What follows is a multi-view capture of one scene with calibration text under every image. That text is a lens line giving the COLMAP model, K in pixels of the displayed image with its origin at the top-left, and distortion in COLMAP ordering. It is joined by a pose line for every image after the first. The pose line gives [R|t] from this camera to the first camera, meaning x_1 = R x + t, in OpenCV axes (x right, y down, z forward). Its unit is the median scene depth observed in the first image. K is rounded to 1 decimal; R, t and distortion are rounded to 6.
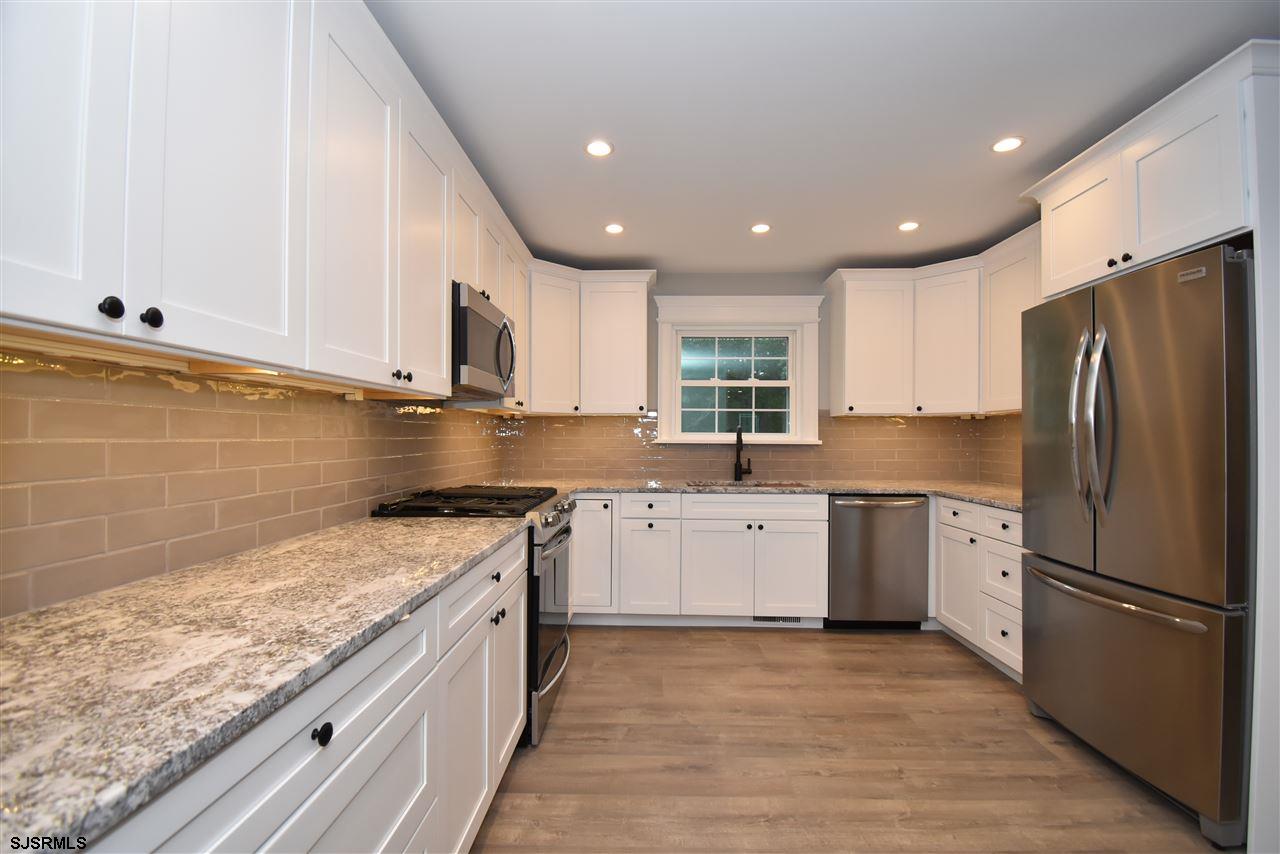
lens RADIAL K [[568.4, 0, 646.1], [0, 568.4, 427.2], [0, 0, 1]] dist [-0.020136, -0.002398]
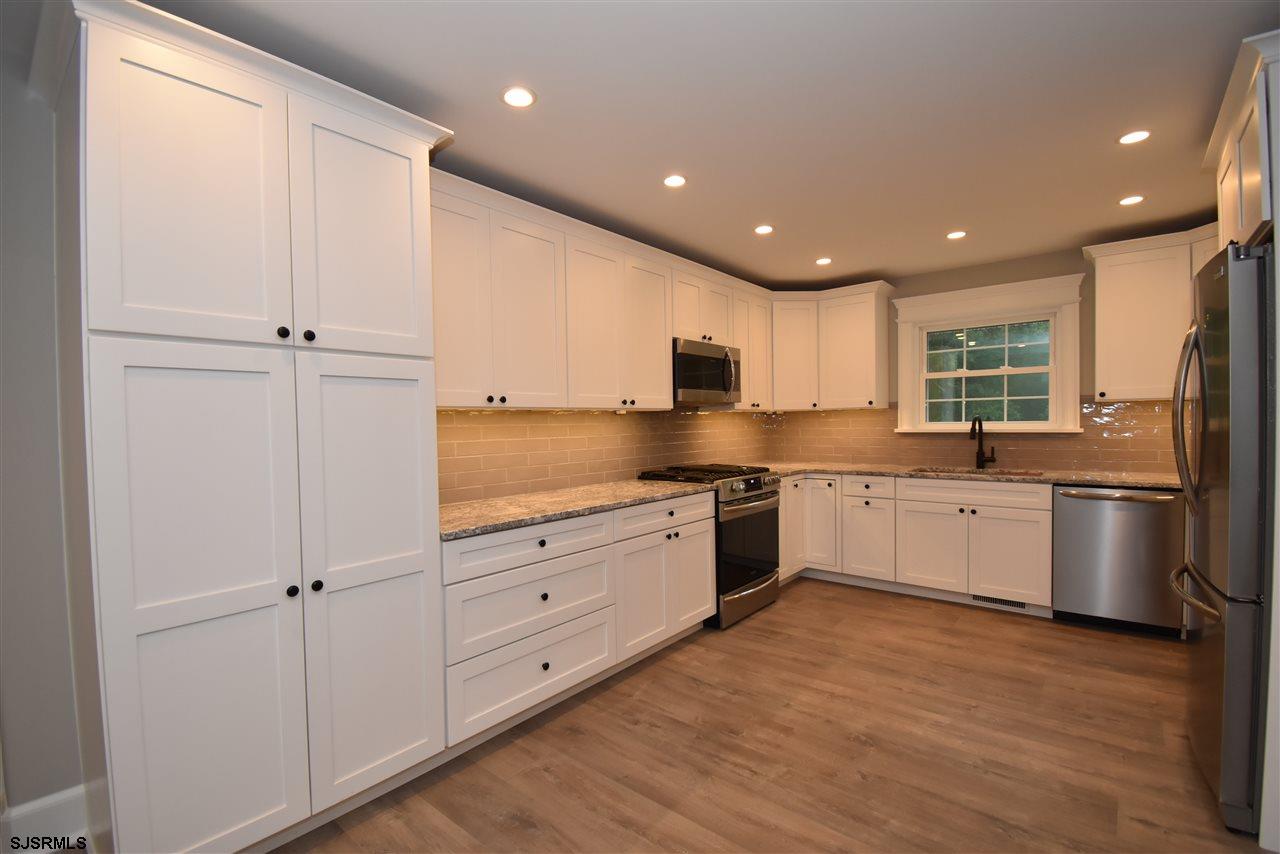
lens RADIAL K [[568.4, 0, 638.6], [0, 568.4, 429.7], [0, 0, 1]] dist [-0.020136, -0.002398]
pose [[0.785570, -0.008567, -0.618713, 0.364188], [0.028468, 0.999346, 0.022307, -0.019479], [0.618117, -0.035137, 0.785300, -0.218248]]
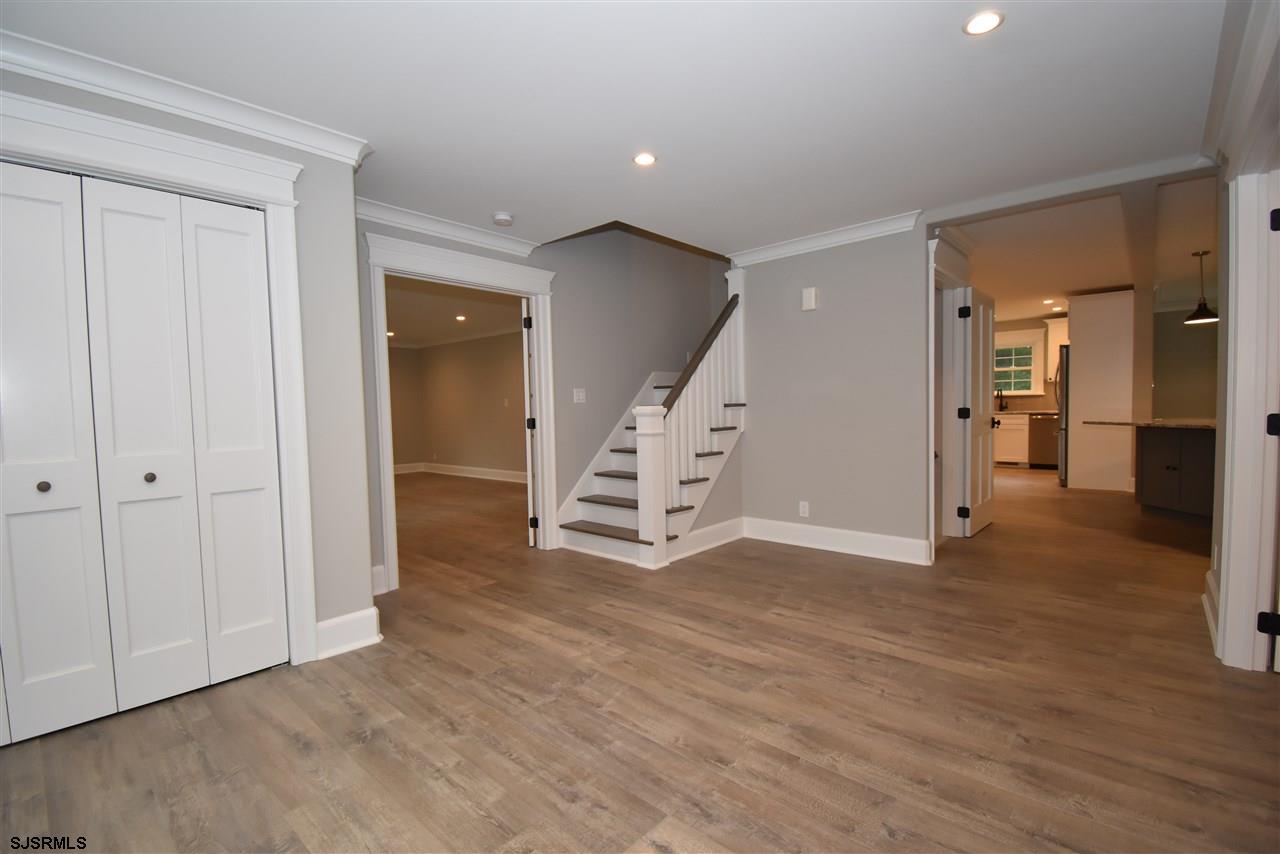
lens RADIAL K [[568.4, 0, 635.9], [0, 568.4, 424.5], [0, 0, 1]] dist [-0.020136, -0.002398]
pose [[0.743843, -0.005823, -0.668329, 0.706736], [0.046543, 0.997986, 0.043107, -0.026991], [0.666732, -0.063171, 0.742616, -2.087739]]
